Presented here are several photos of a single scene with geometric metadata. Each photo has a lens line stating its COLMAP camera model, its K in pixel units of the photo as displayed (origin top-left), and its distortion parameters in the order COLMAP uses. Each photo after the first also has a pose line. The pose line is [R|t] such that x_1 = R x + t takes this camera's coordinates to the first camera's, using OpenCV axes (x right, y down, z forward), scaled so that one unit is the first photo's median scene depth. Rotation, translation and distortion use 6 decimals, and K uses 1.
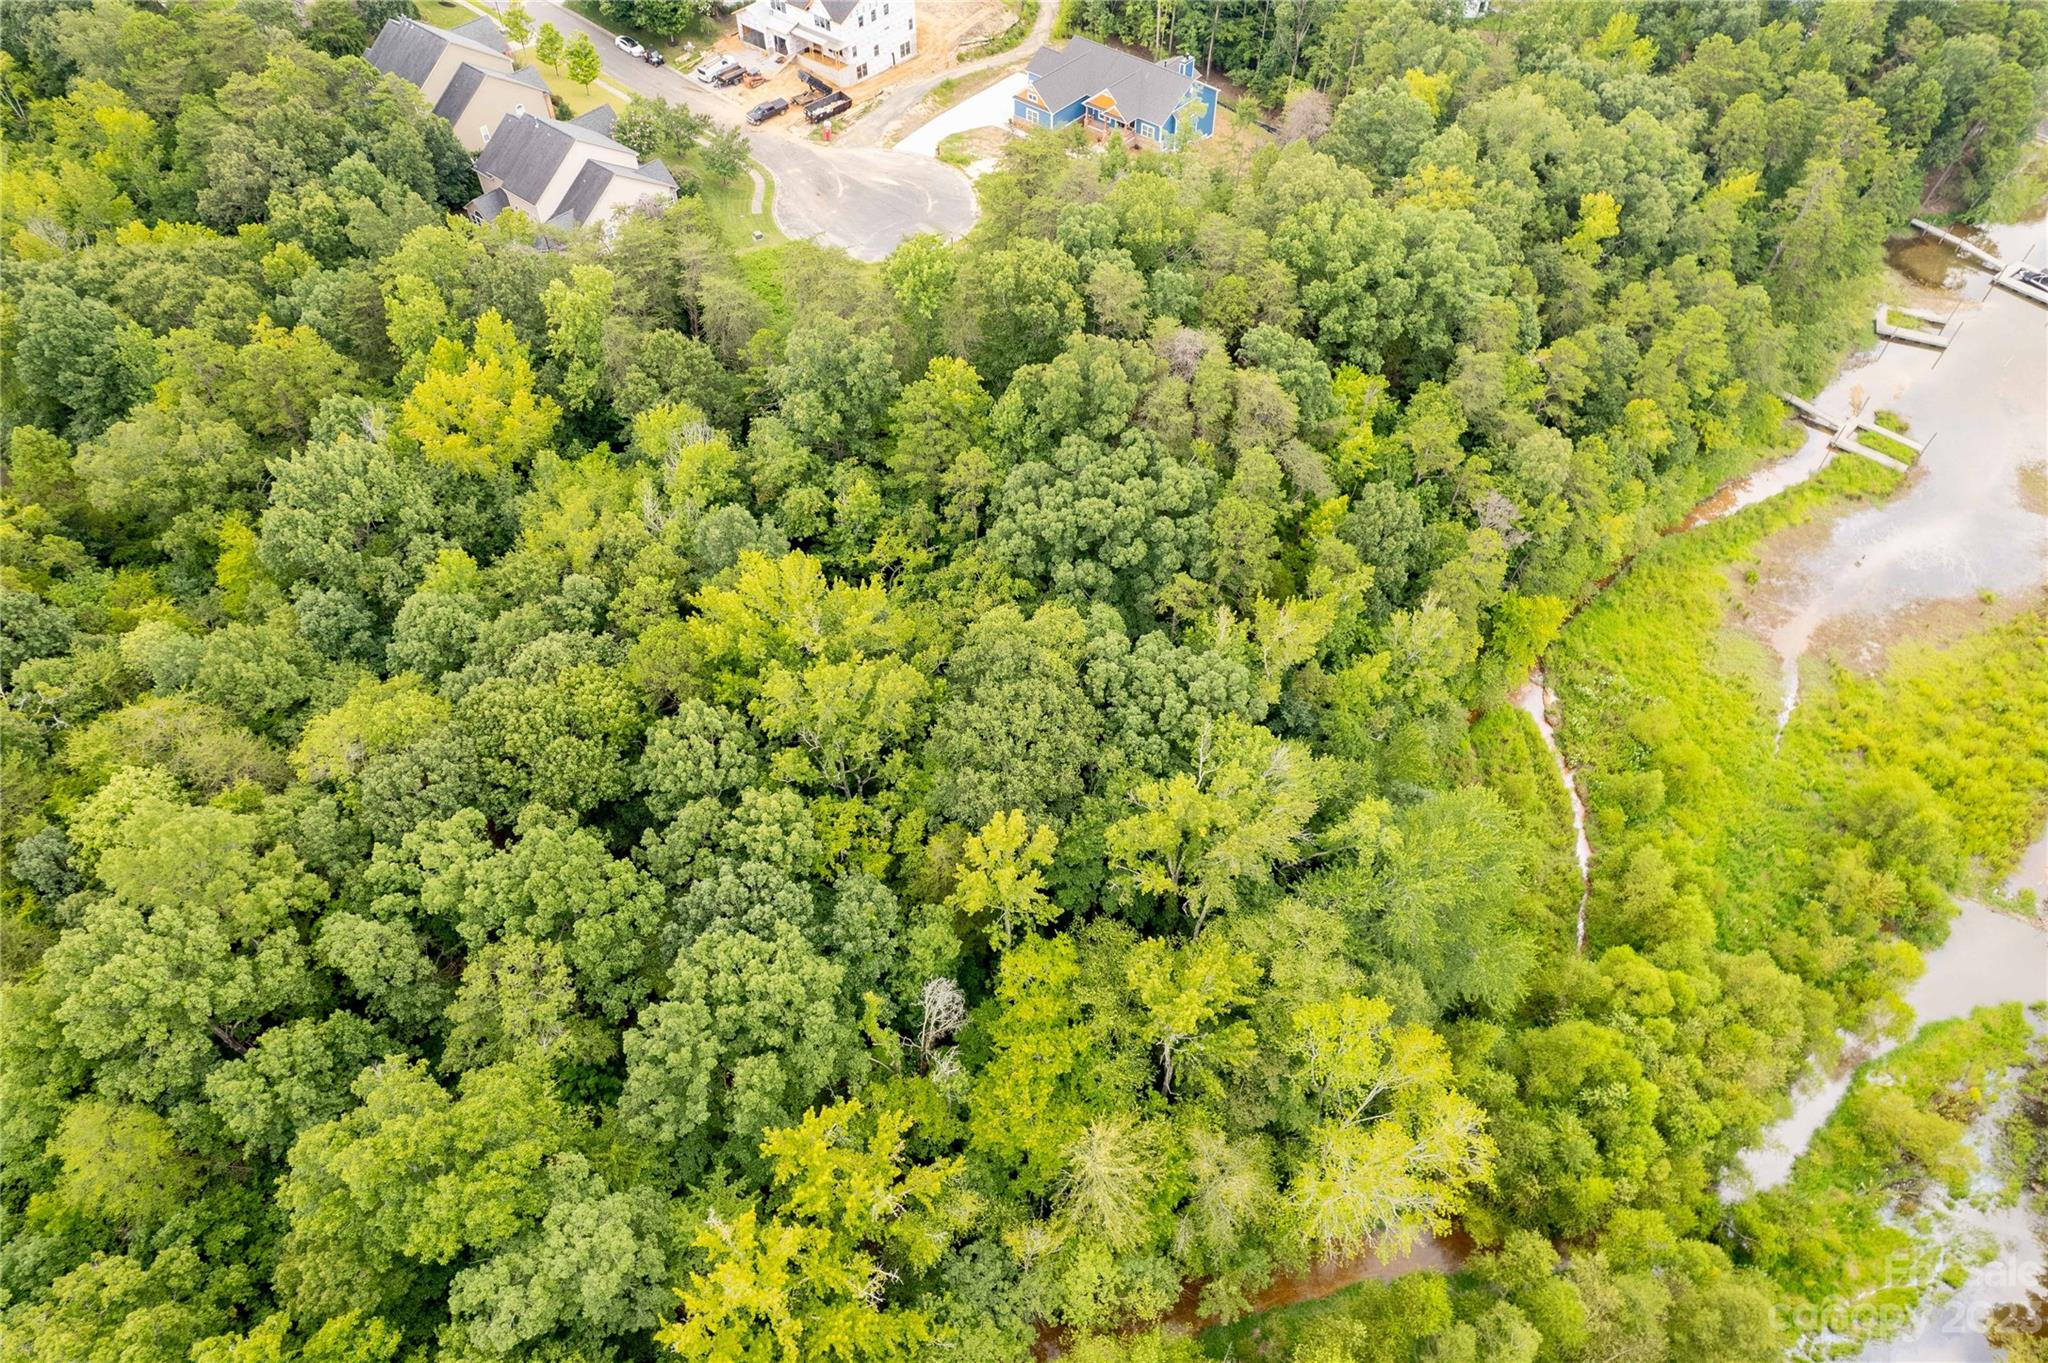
lens RADIAL K [[1336.1, 0, 1025.1], [0, 1336.1, 687.3], [0, 0, 1]] dist [-0.060014, 0.063616]
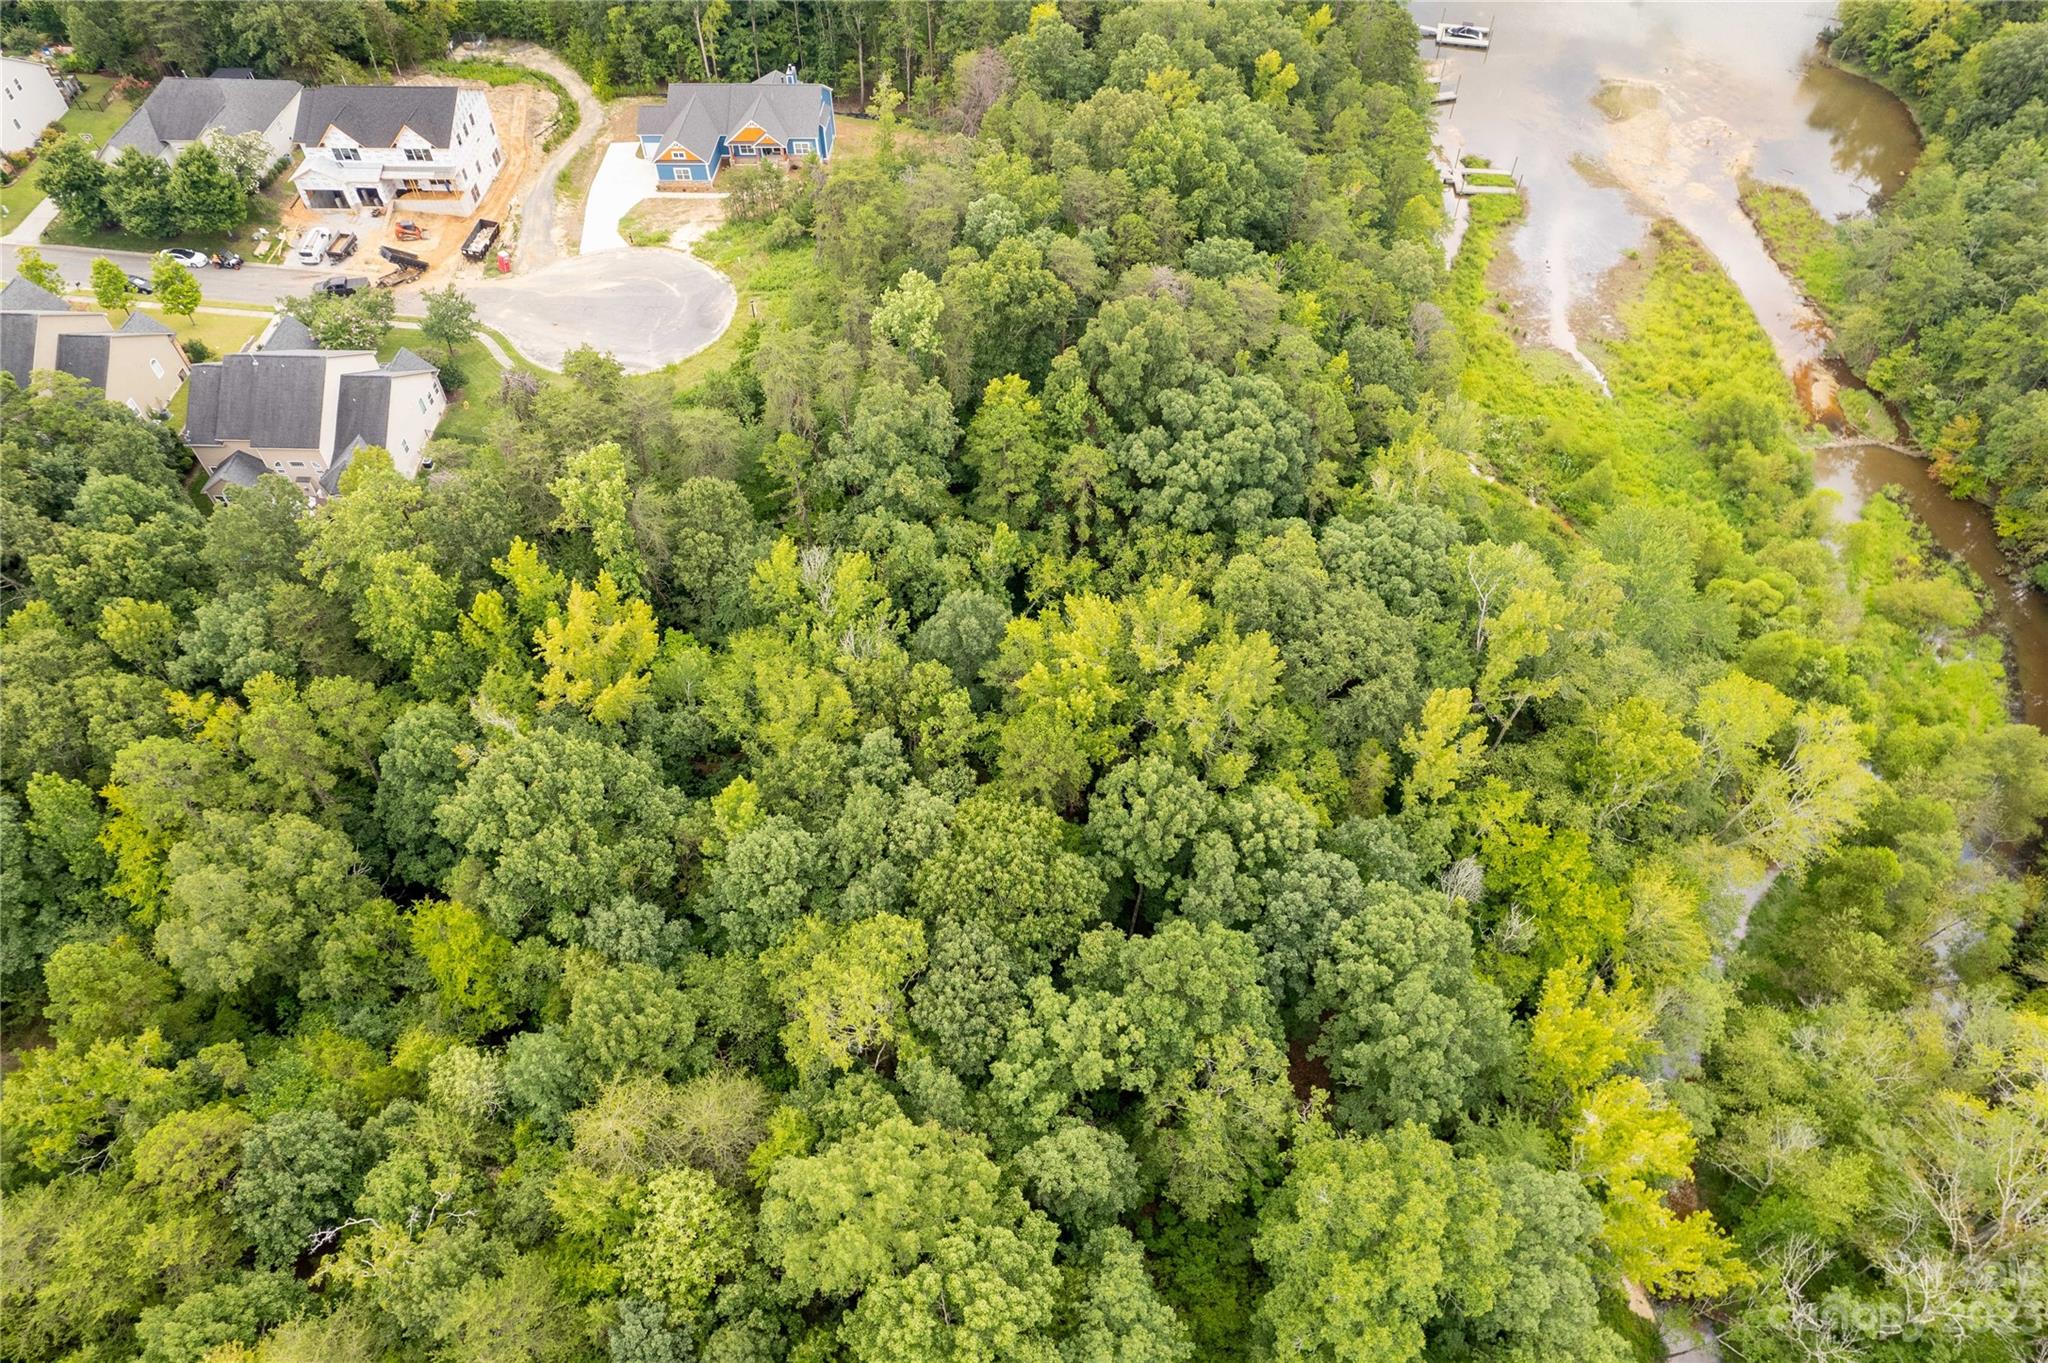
lens RADIAL K [[1336.1, 0, 1038.1], [0, 1336.1, 683.7], [0, 0, 1]] dist [-0.060014, 0.063616]
pose [[0.787691, -0.476781, 0.390156, -0.342879], [0.477229, 0.872721, 0.103005, -0.089674], [-0.389608, 0.105058, 0.914969, 0.072834]]
